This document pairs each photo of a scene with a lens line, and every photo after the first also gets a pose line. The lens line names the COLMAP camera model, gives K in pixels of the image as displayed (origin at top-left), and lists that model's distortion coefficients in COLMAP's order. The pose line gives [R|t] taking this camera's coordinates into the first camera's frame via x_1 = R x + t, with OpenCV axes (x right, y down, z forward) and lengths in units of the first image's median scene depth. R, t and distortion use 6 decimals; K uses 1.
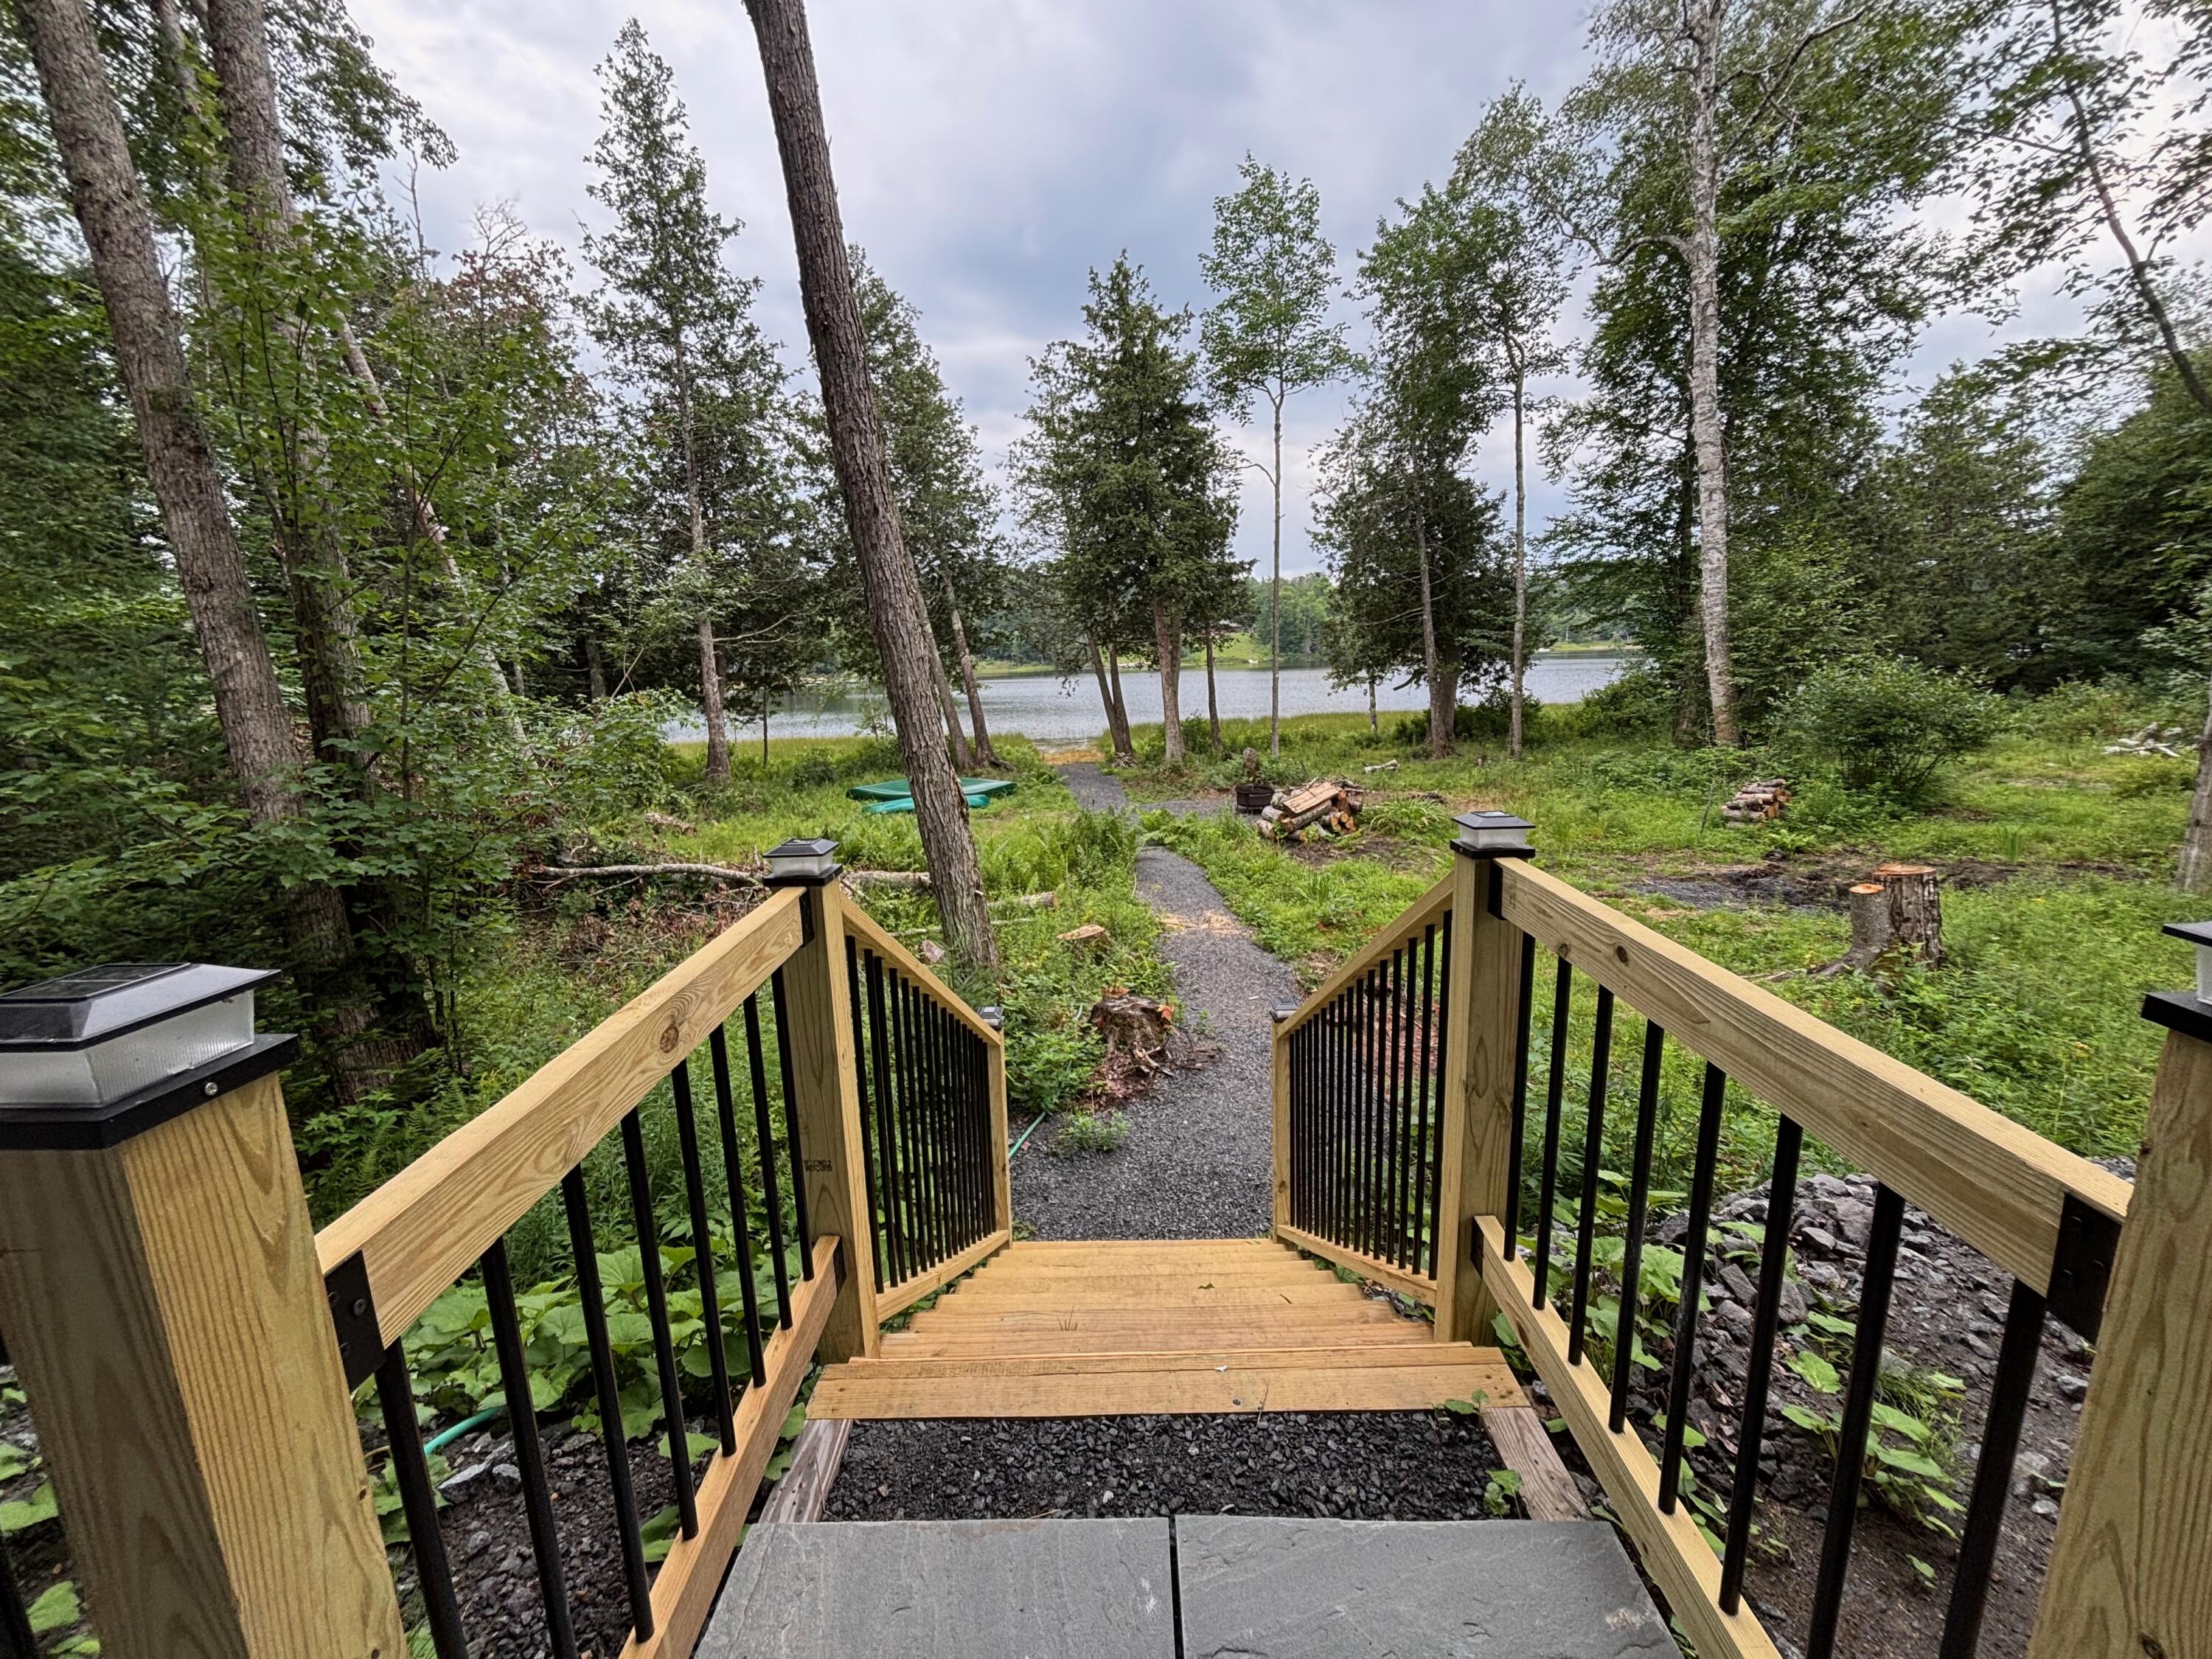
lens RADIAL K [[890.2, 0, 1104.9], [0, 890.2, 825.5], [0, 0, 1]] dist [0.001427, -0.001249]
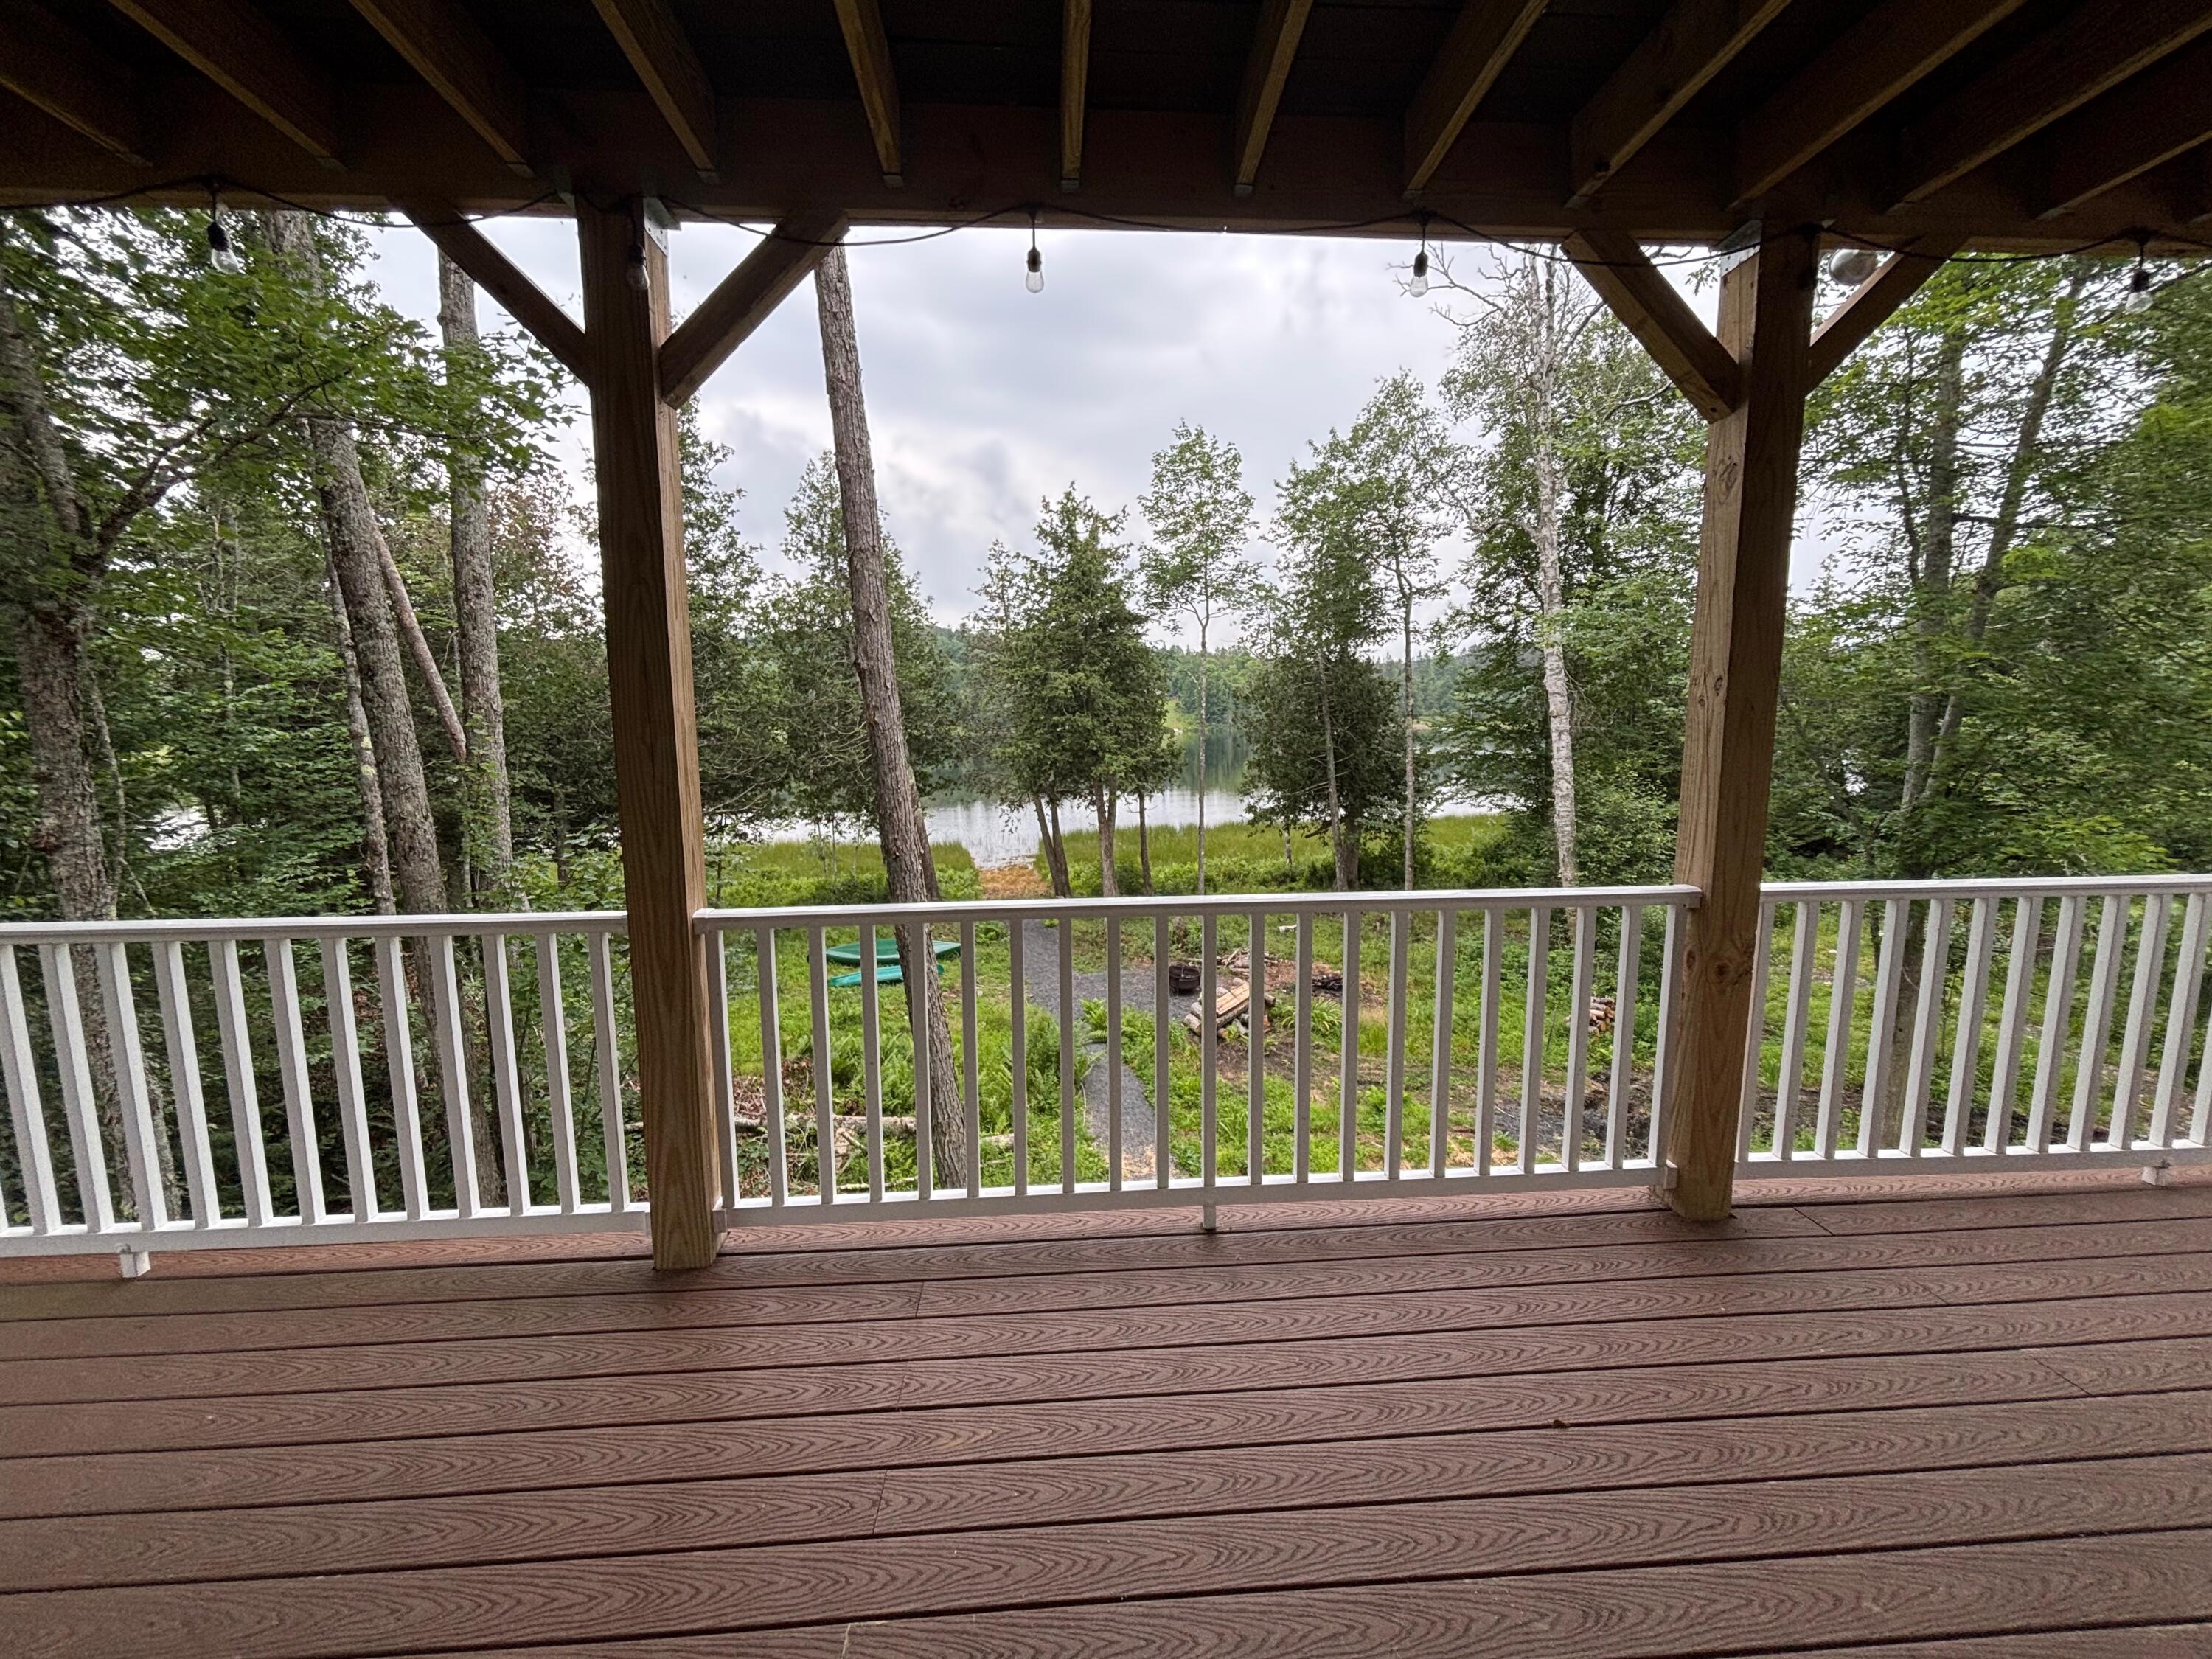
lens RADIAL K [[890.2, 0, 1102.1], [0, 890.2, 826.4], [0, 0, 1]] dist [0.001427, -0.001249]
pose [[0.996185, 0.020023, 0.084936, -0.030101], [-0.014795, 0.997982, -0.061744, -0.137569], [-0.086001, 0.060252, 0.994471, -0.114819]]
